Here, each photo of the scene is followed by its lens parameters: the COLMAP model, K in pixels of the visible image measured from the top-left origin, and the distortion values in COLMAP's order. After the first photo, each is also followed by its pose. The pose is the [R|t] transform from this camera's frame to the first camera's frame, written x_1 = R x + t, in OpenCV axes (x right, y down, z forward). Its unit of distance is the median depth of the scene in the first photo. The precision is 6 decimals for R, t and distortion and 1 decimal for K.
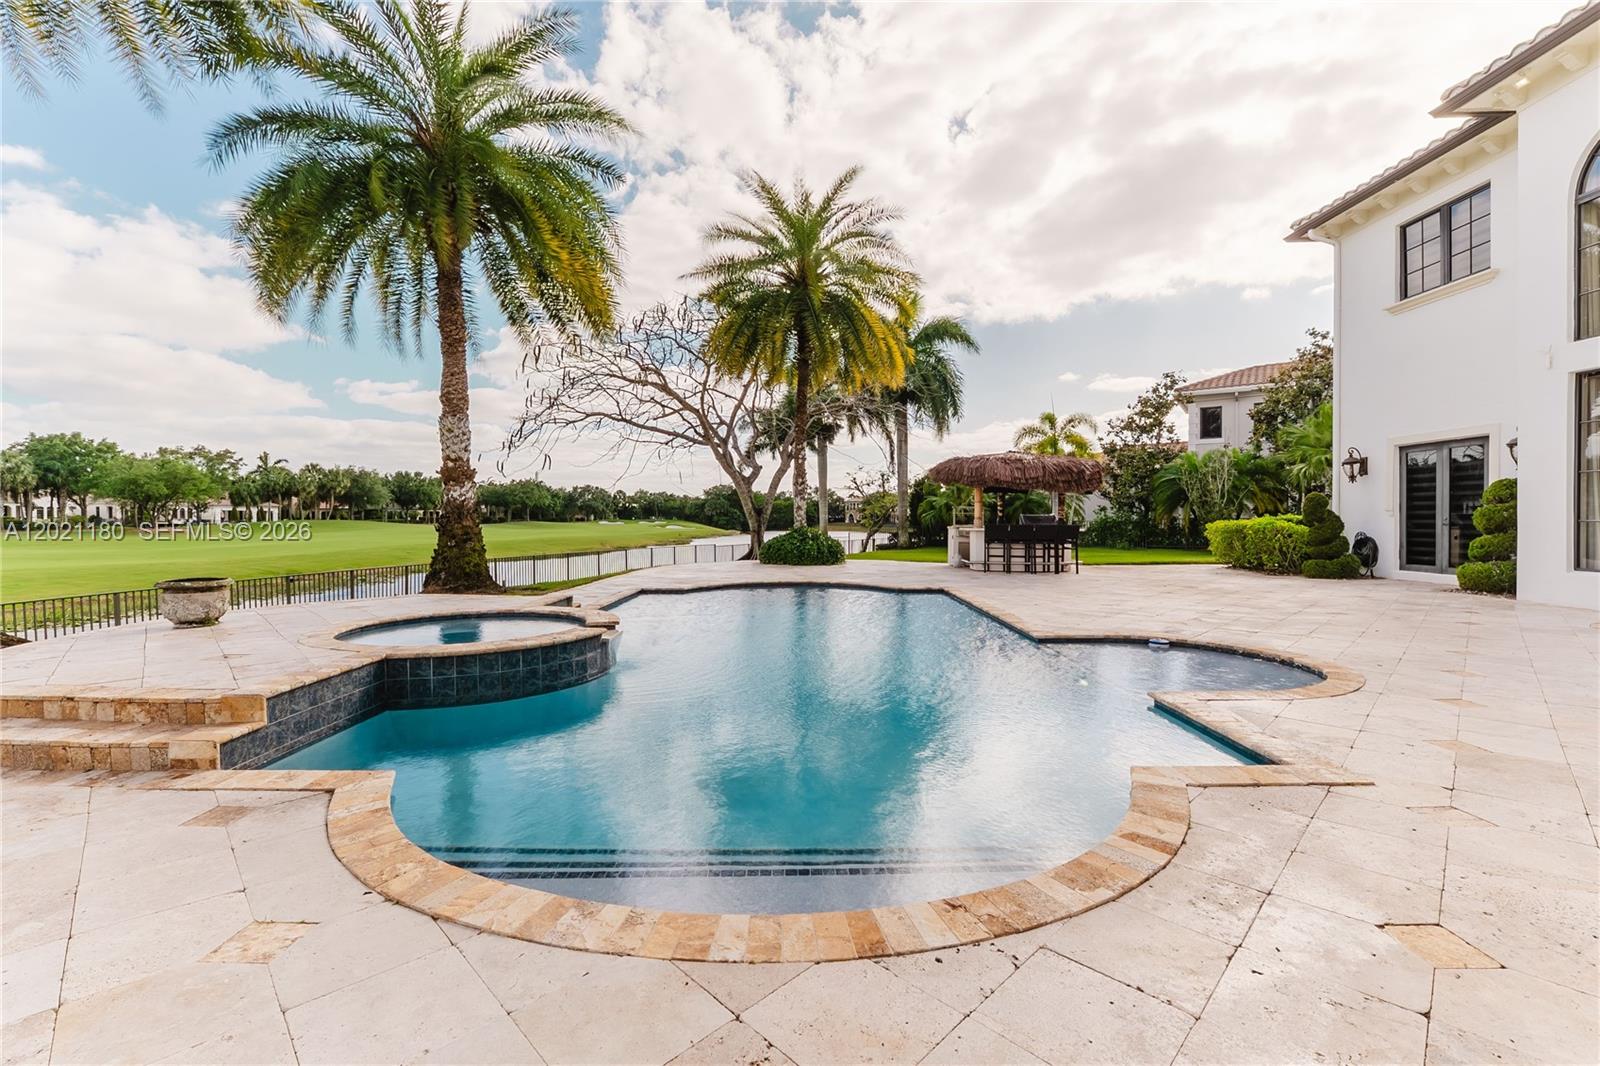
lens RADIAL K [[682.1, 0, 807.7], [0, 682.1, 543.3], [0, 0, 1]] dist [-0.002934, -0.000061]
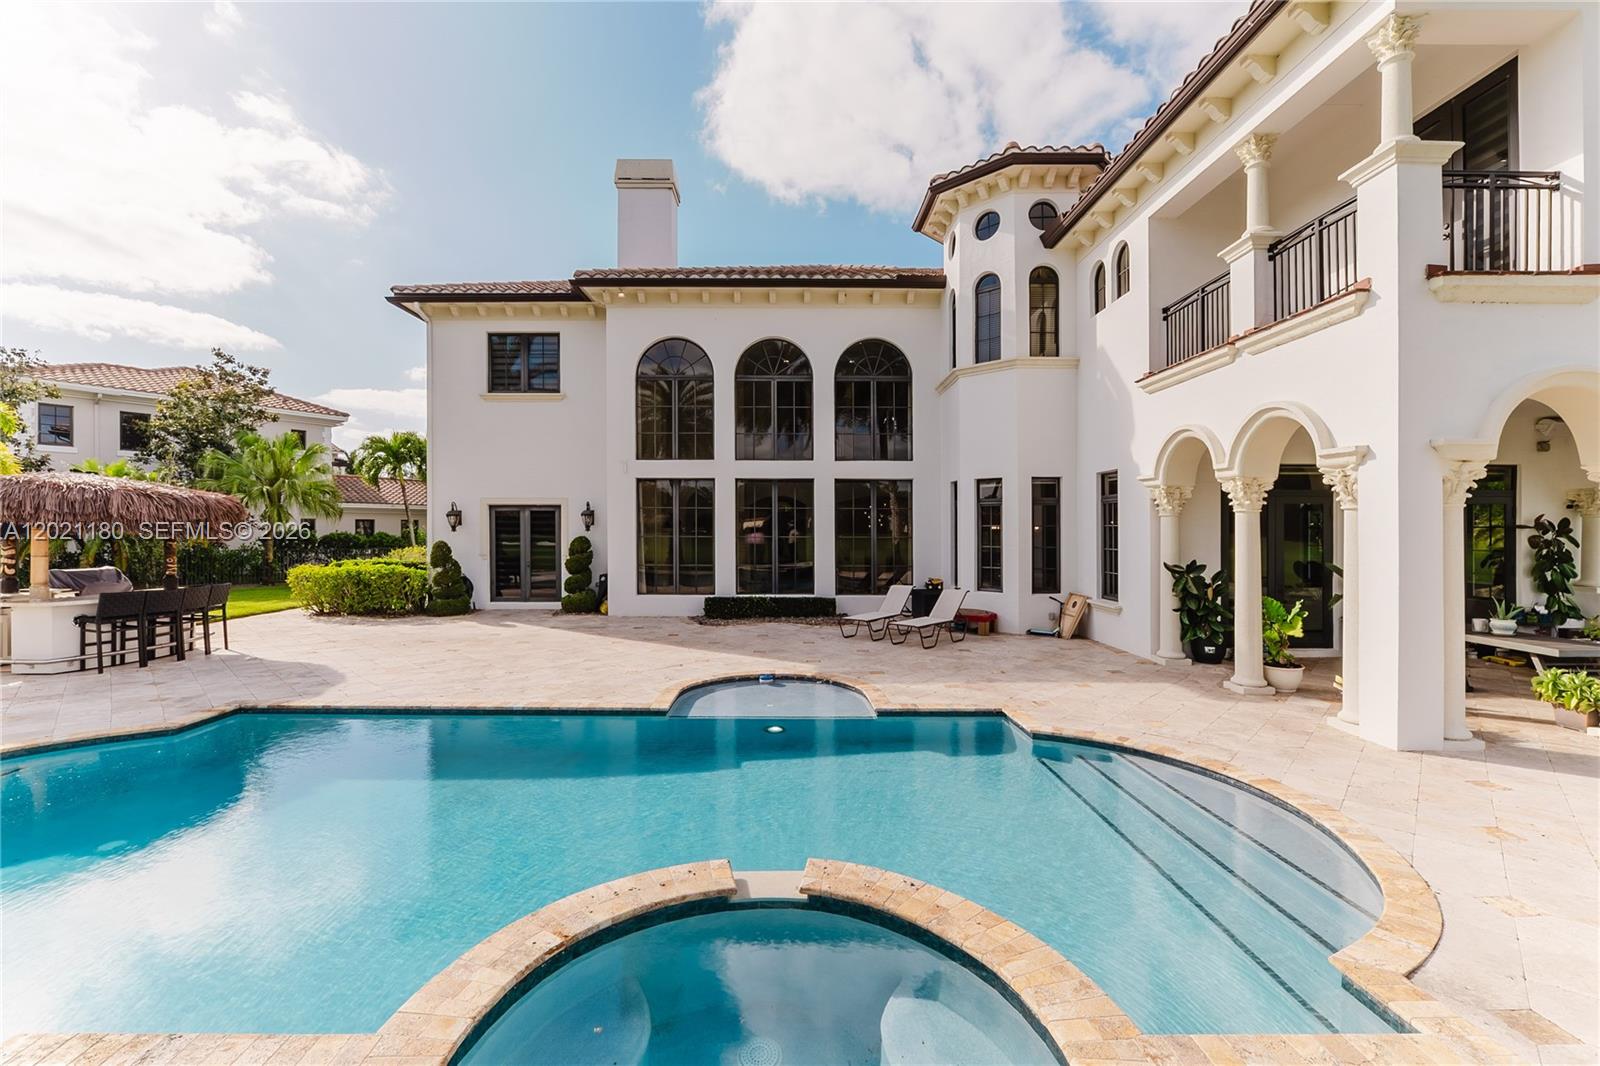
lens RADIAL K [[696.7, 0, 793.6], [0, 696.7, 537.8], [0, 0, 1]] dist [-0.013460, 0.000171]
pose [[0.000083, -0.006942, 0.999976, -0.369498], [0.032607, 0.999444, 0.006936, -0.061626], [-0.999468, 0.032606, 0.000310, 0.371995]]
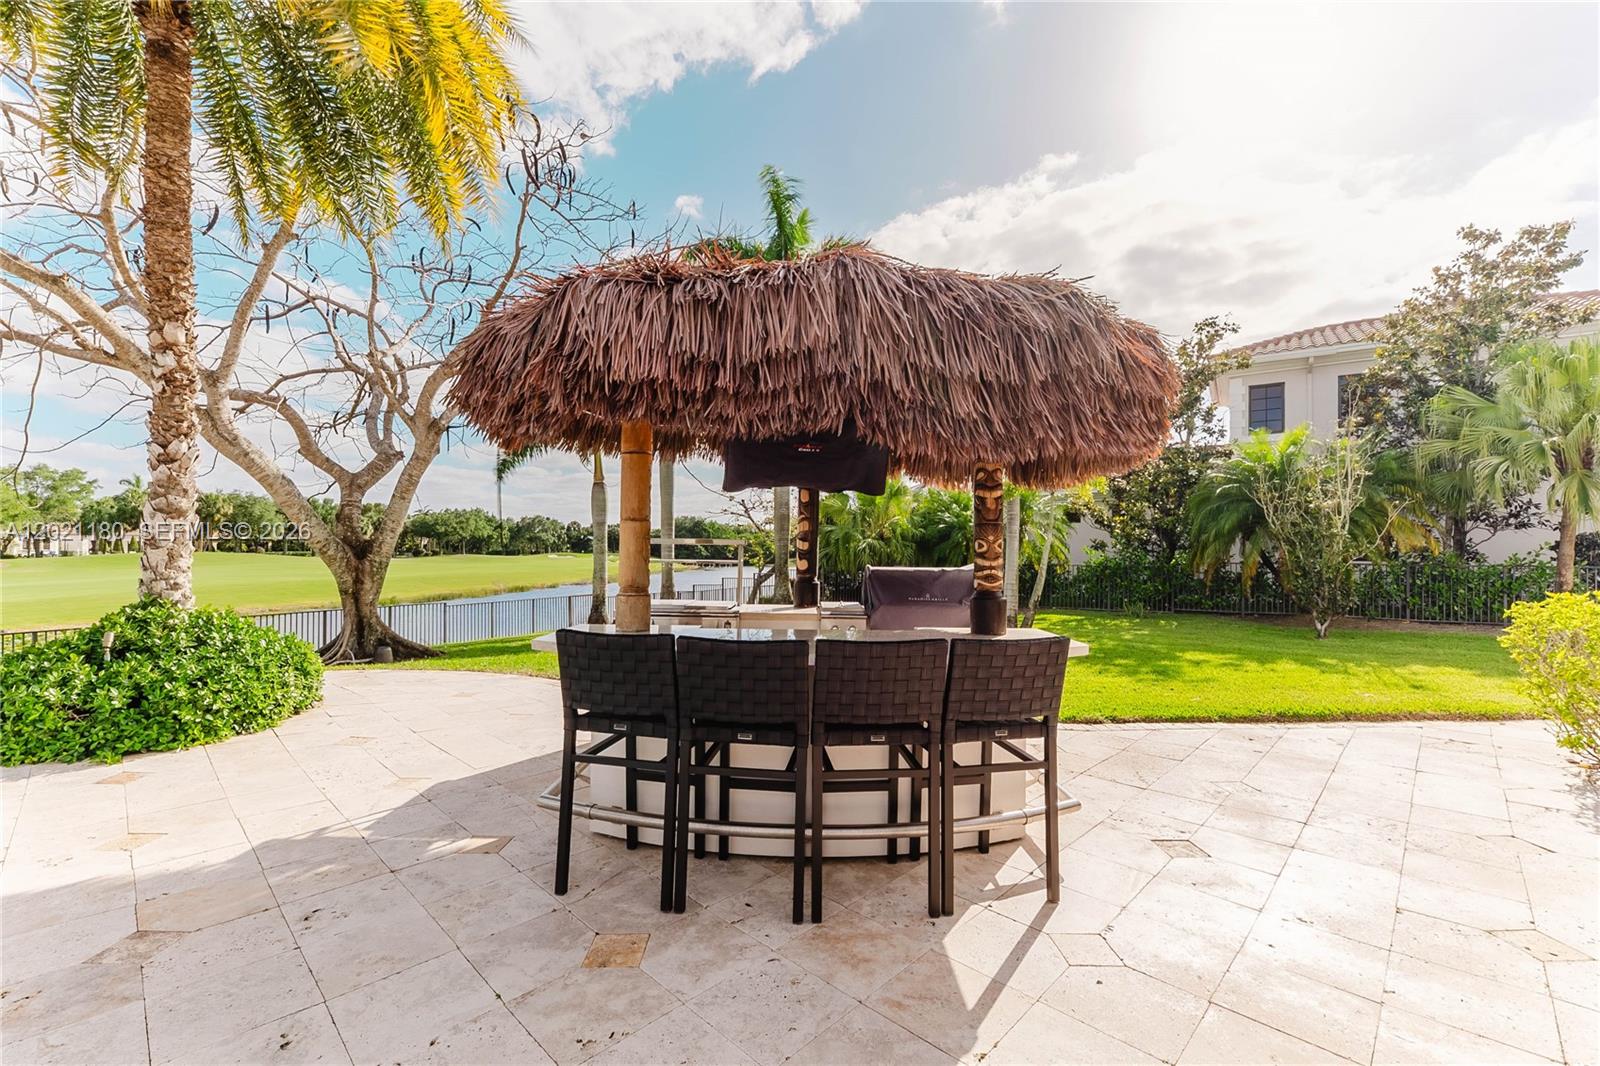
lens RADIAL K [[682.1, 0, 807.7], [0, 682.1, 543.3], [0, 0, 1]] dist [-0.002934, -0.000061]
pose [[0.999628, 0.006189, 0.026567, 0.320546], [-0.004882, 0.998788, -0.048971, -0.043429], [-0.026838, 0.048823, 0.998447, 0.815599]]
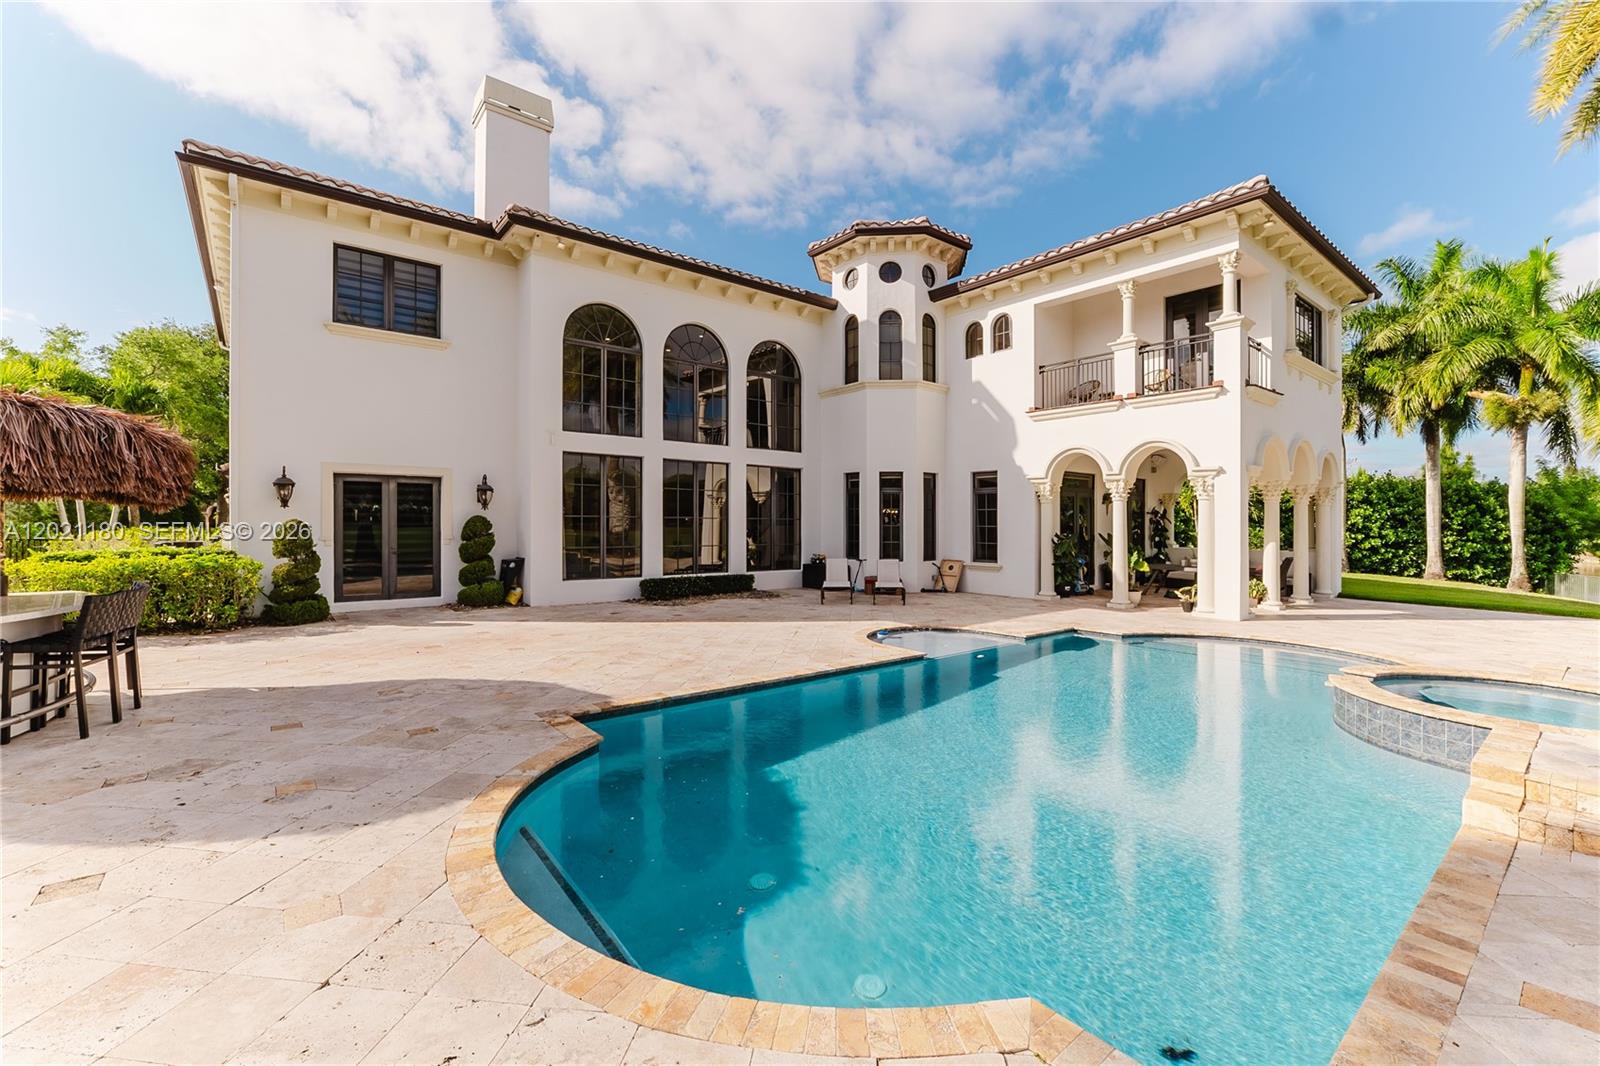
lens RADIAL K [[690.4, 0, 822.2], [0, 690.4, 527.9], [0, 0, 1]] dist [-0.009369, -0.000185]
pose [[-0.644311, -0.006020, 0.764740, -0.260715], [0.023036, 0.999363, 0.027275, -0.065381], [-0.764417, 0.035190, -0.643761, 0.944580]]
